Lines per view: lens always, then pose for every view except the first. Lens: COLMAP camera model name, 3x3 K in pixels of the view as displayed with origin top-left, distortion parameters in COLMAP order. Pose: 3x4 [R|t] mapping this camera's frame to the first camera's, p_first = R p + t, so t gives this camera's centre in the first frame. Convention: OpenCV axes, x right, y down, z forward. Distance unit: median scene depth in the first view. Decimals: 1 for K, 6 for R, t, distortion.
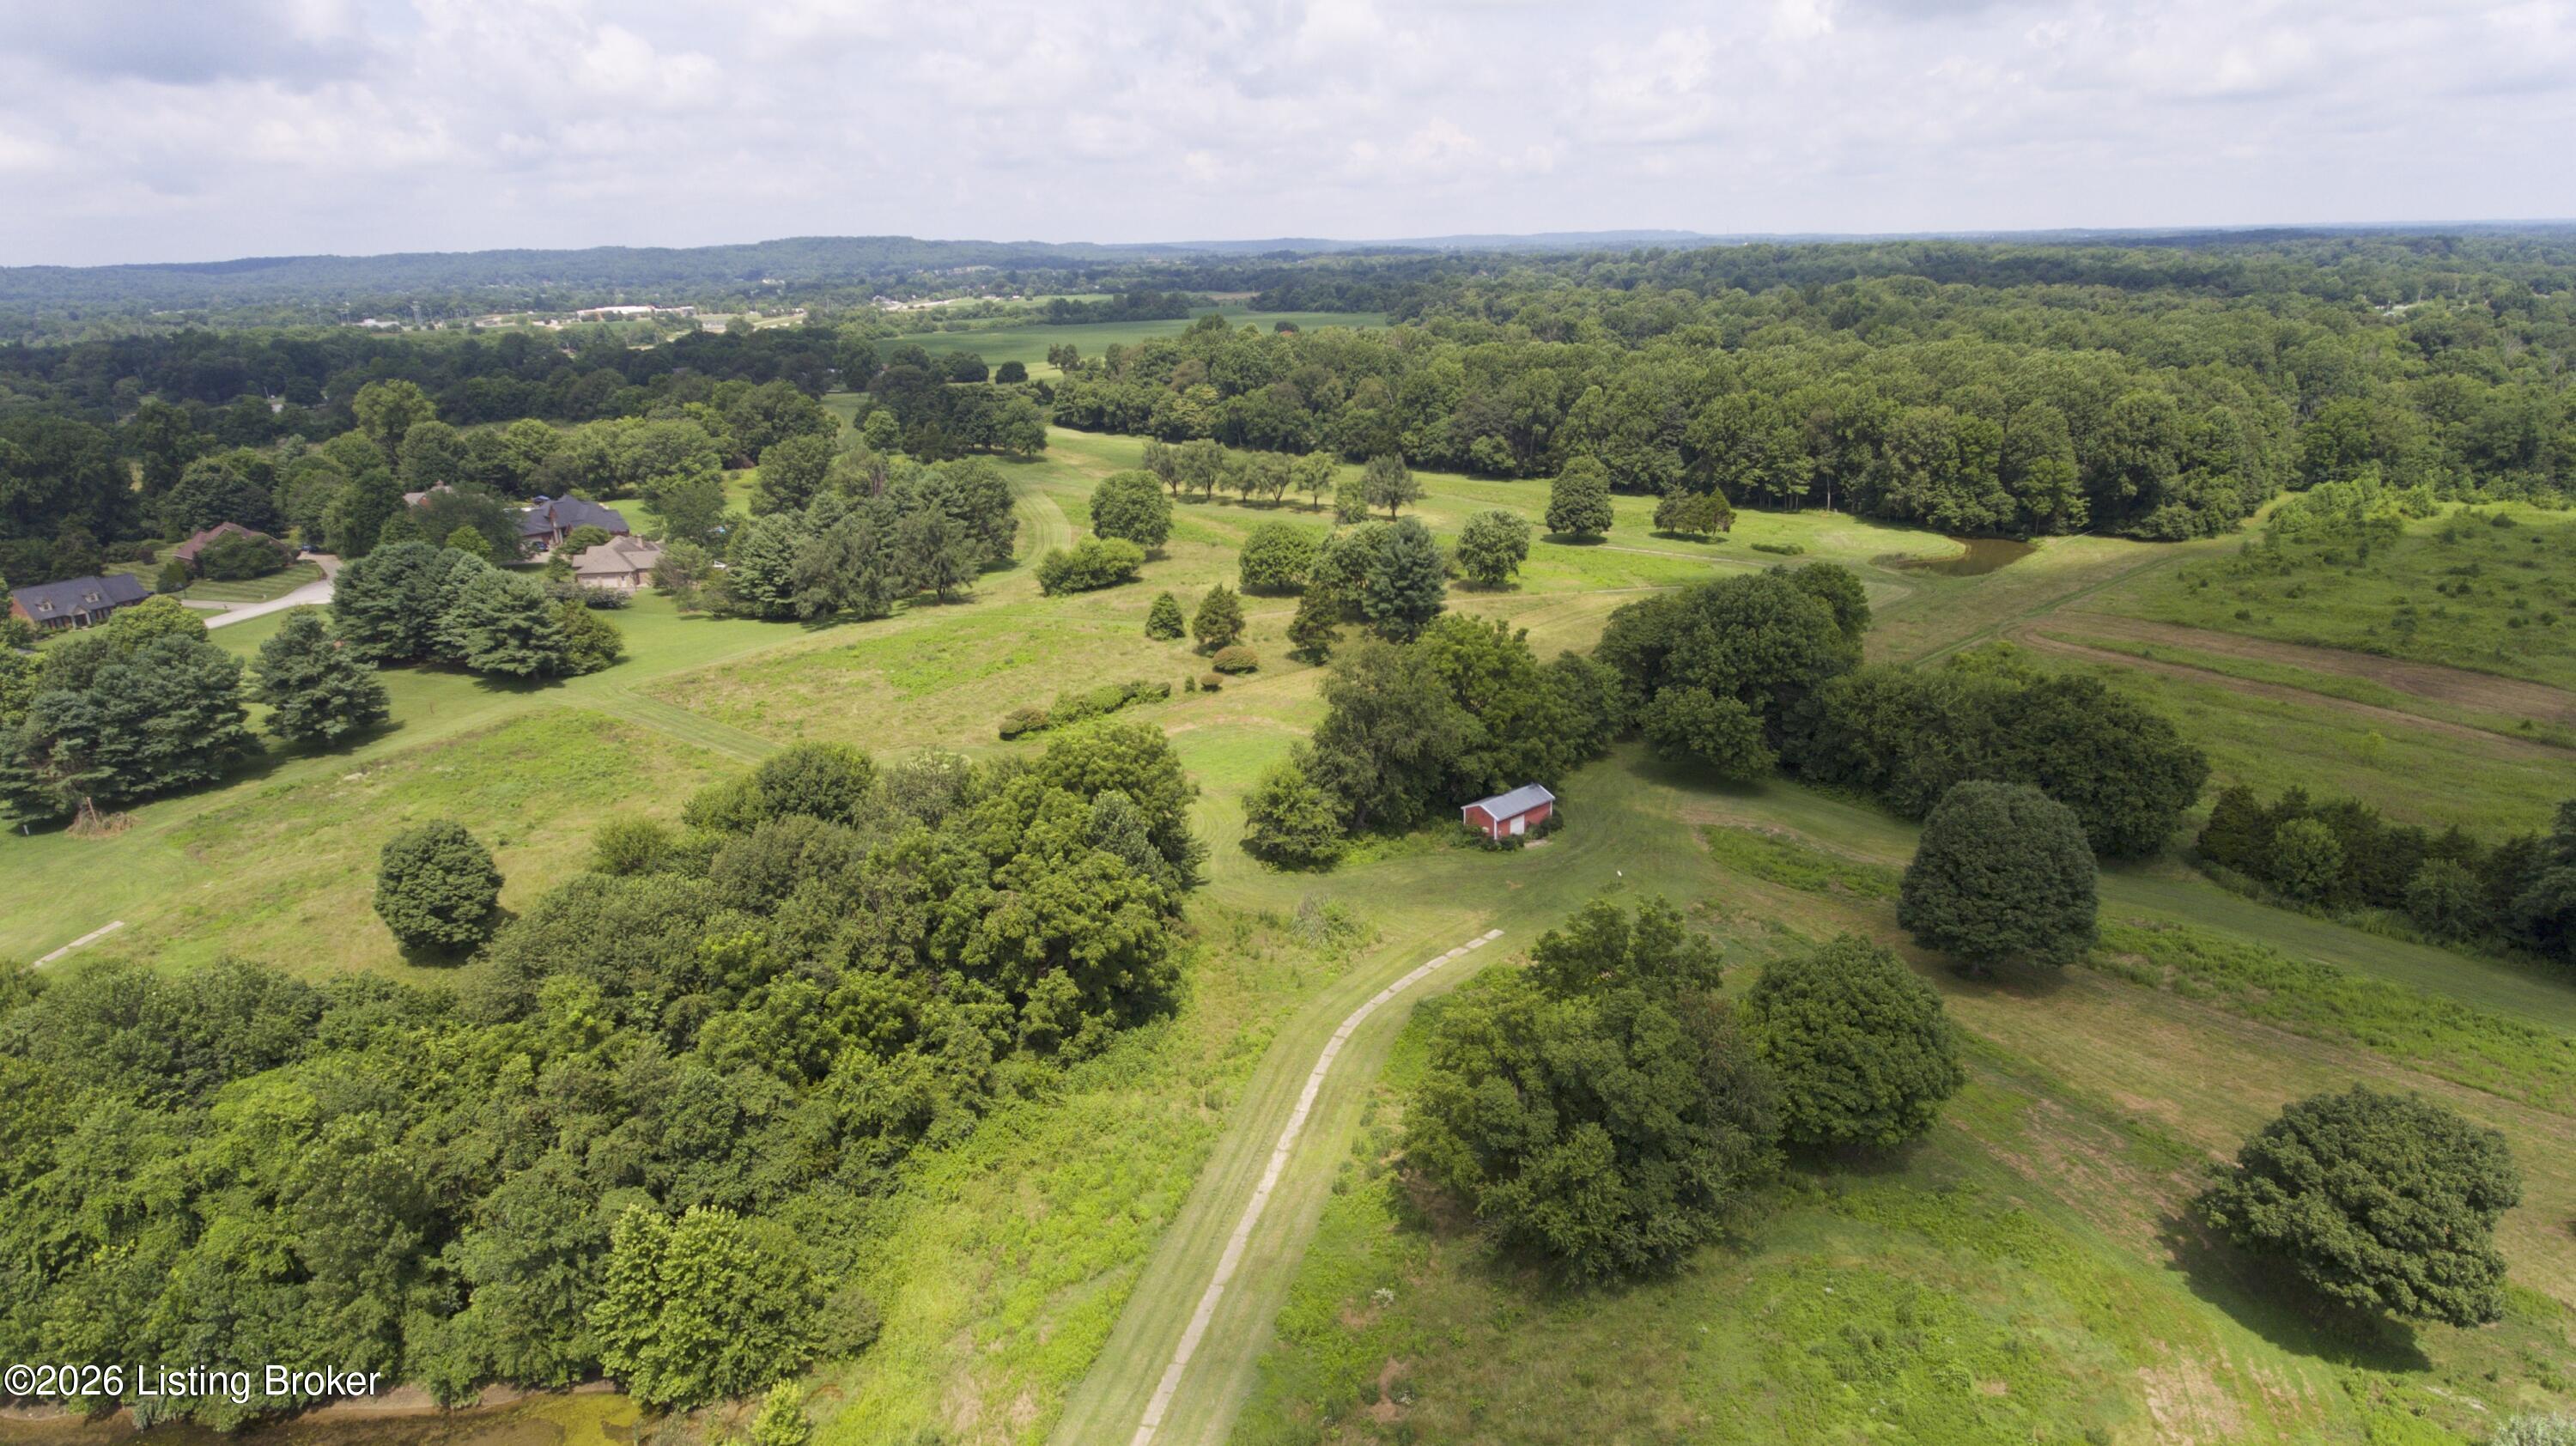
lens RADIAL K [[1519.0, 0, 1290.9], [0, 1519.0, 715.9], [0, 0, 1]] dist [0.000120, 0.000983]
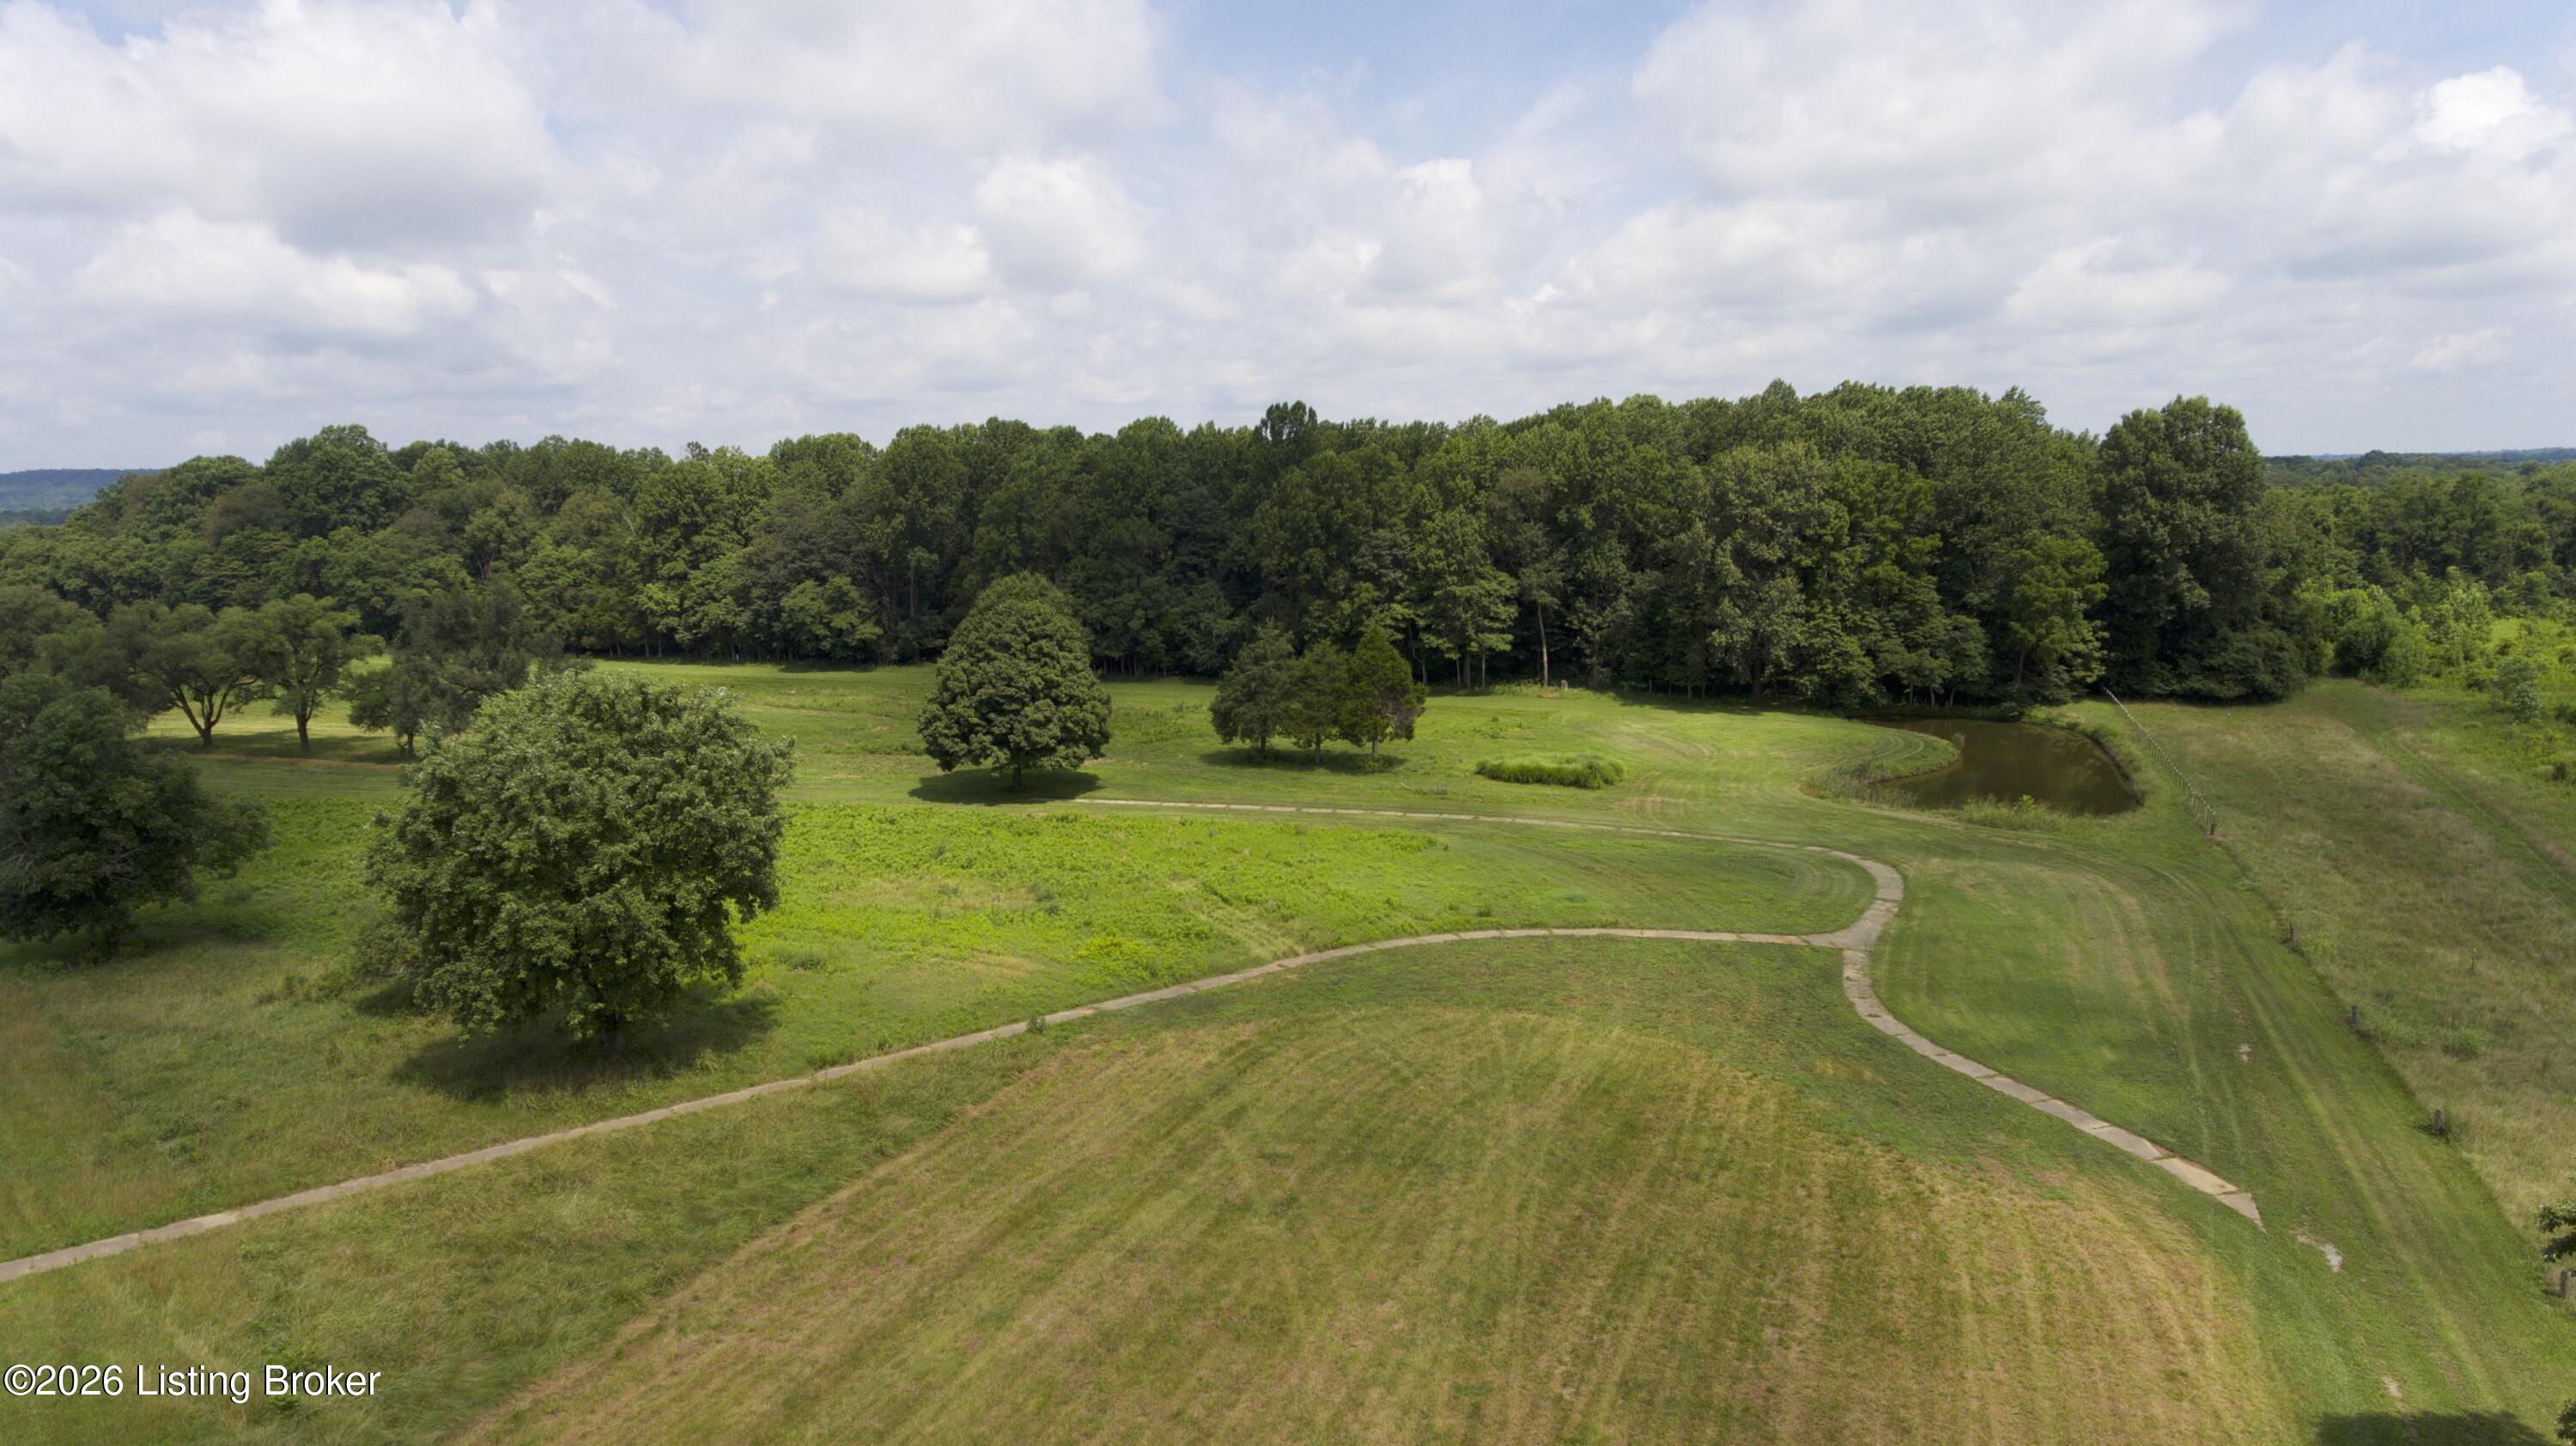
lens RADIAL K [[1519.0, 0, 1277.6], [0, 1519.0, 717.4], [0, 0, 1]] dist [0.000120, 0.000983]
pose [[0.938281, -0.054894, 0.341490, 0.117771], [0.106766, 0.985076, -0.135002, -0.072728], [-0.328982, 0.163130, 0.930139, 0.607826]]
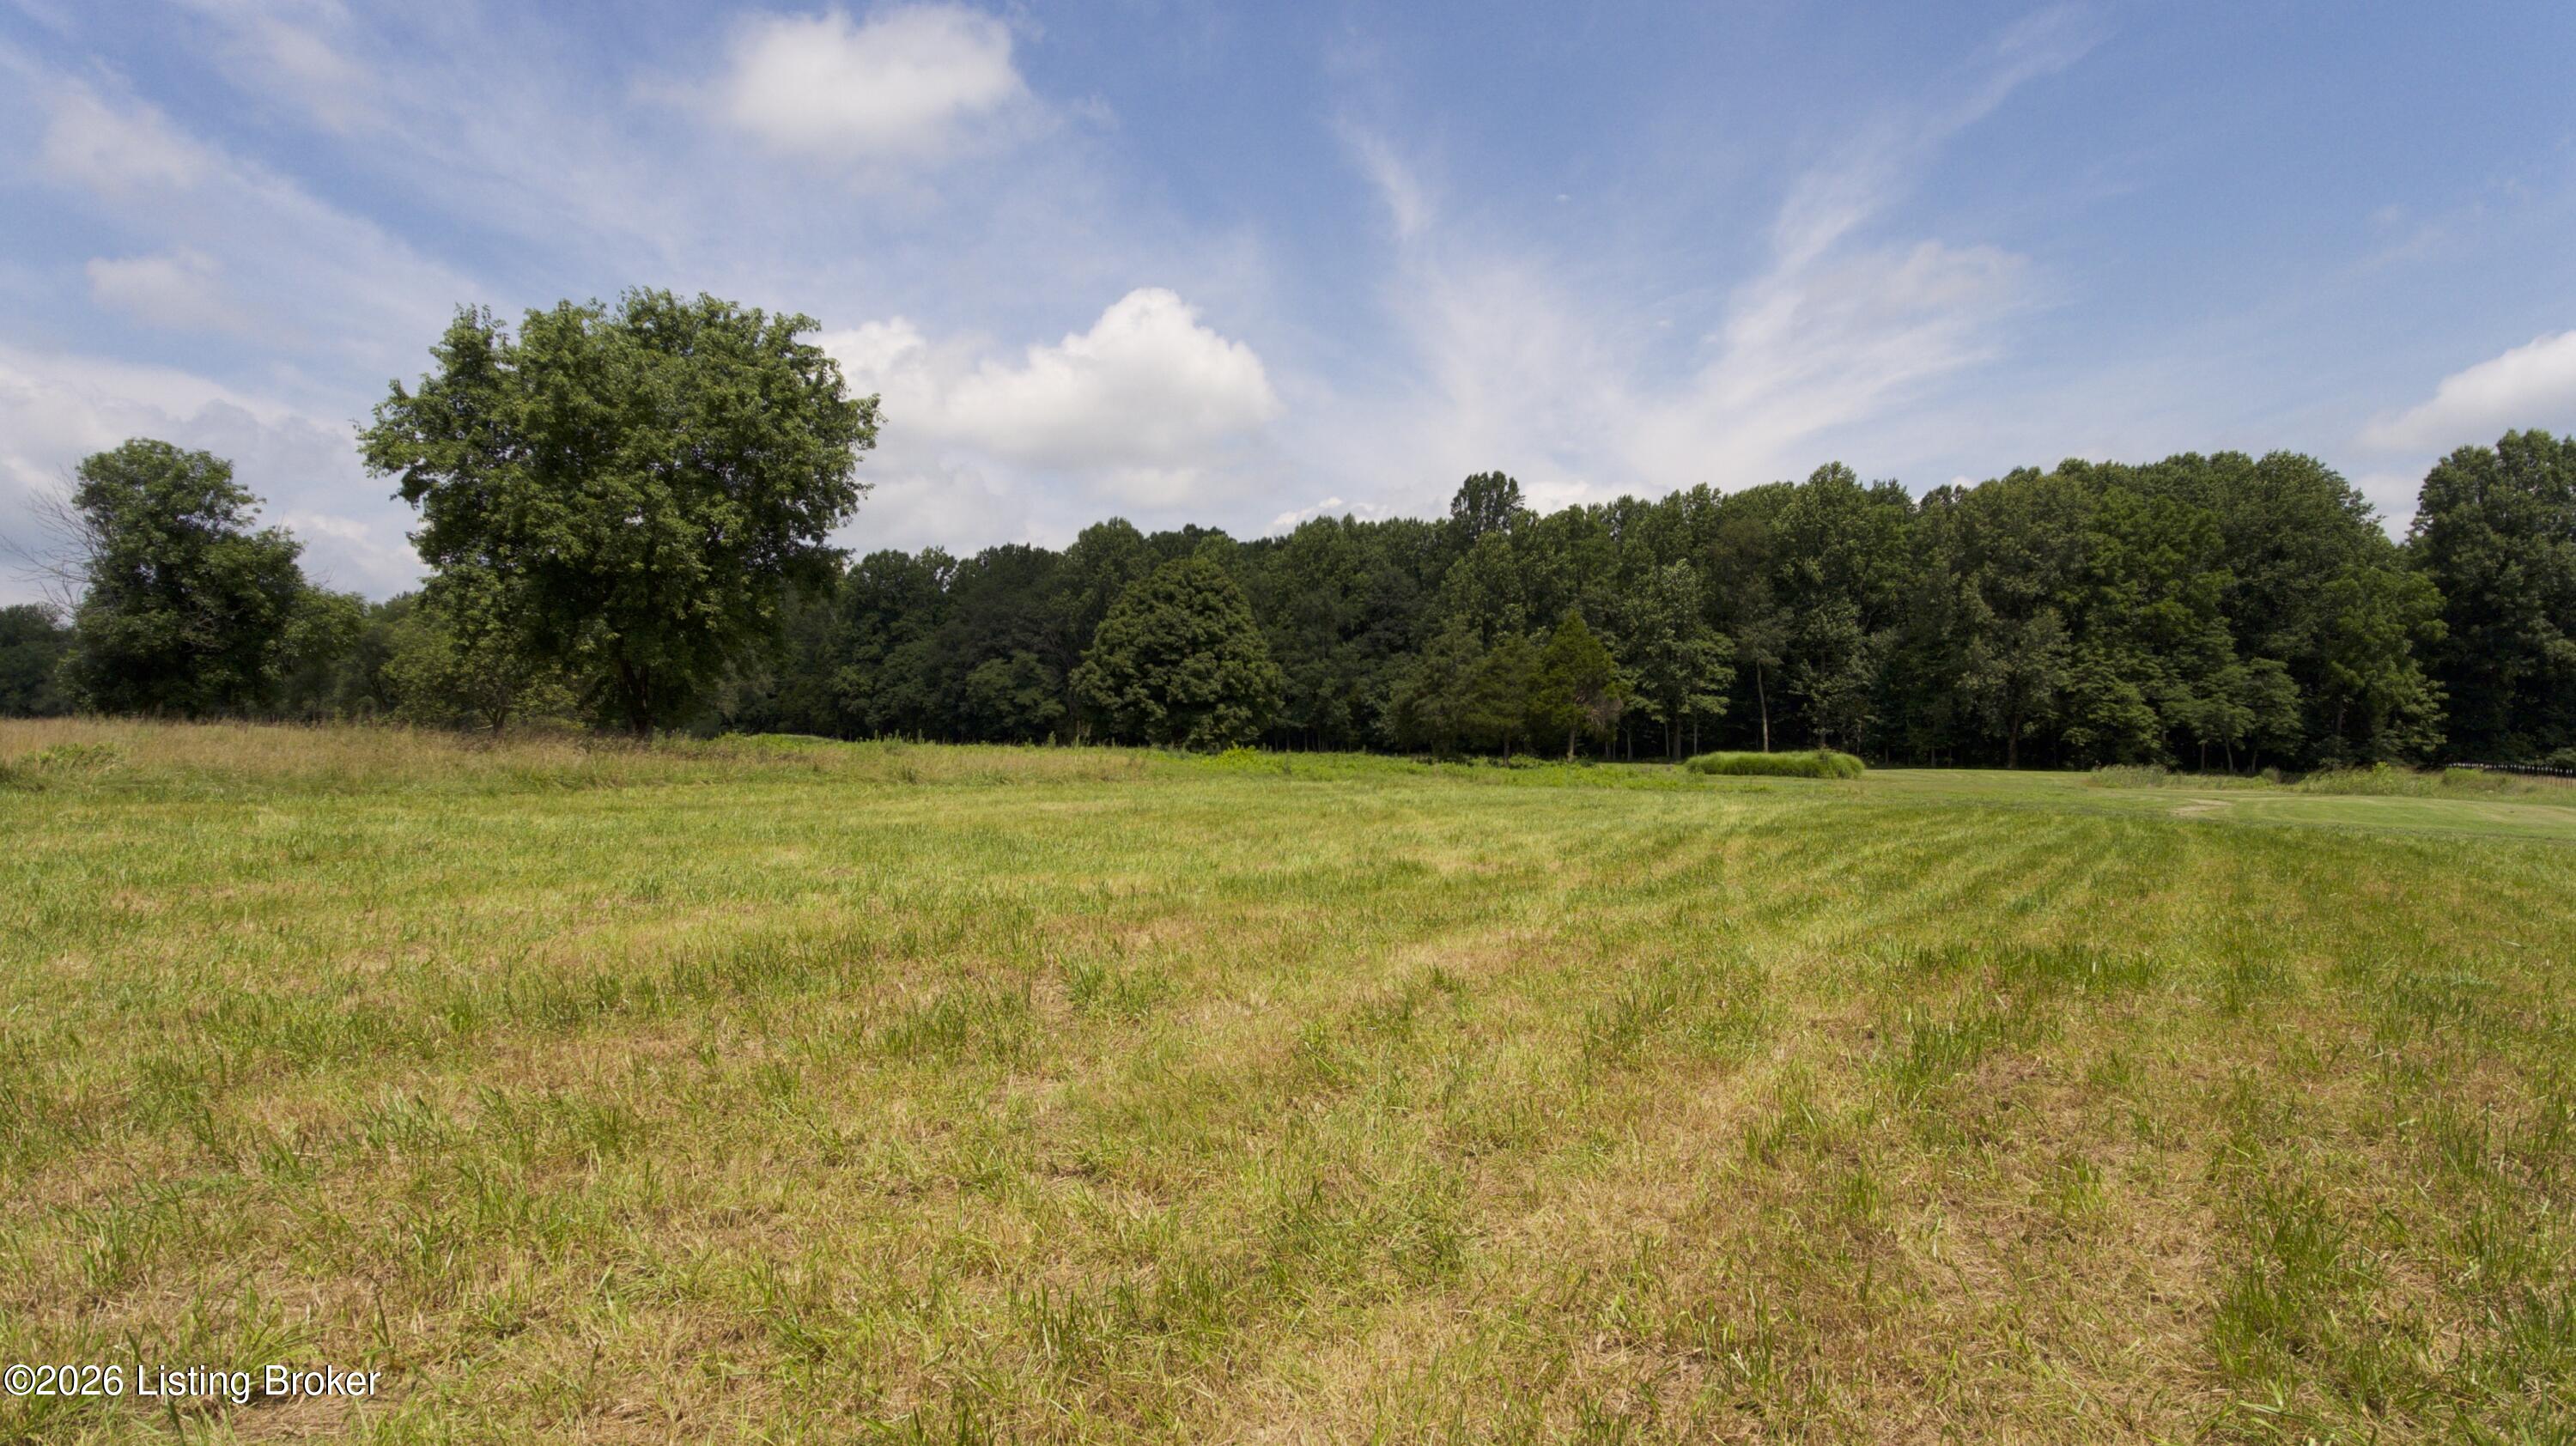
lens RADIAL K [[1519.0, 0, 1283.7], [0, 1519.0, 733.6], [0, 0, 1]] dist [0.000120, 0.000983]
pose [[0.975752, 0.023811, 0.217579, 0.131776], [0.041470, 0.955949, -0.290590, -0.024748], [-0.214914, 0.292567, 0.931781, 0.647165]]
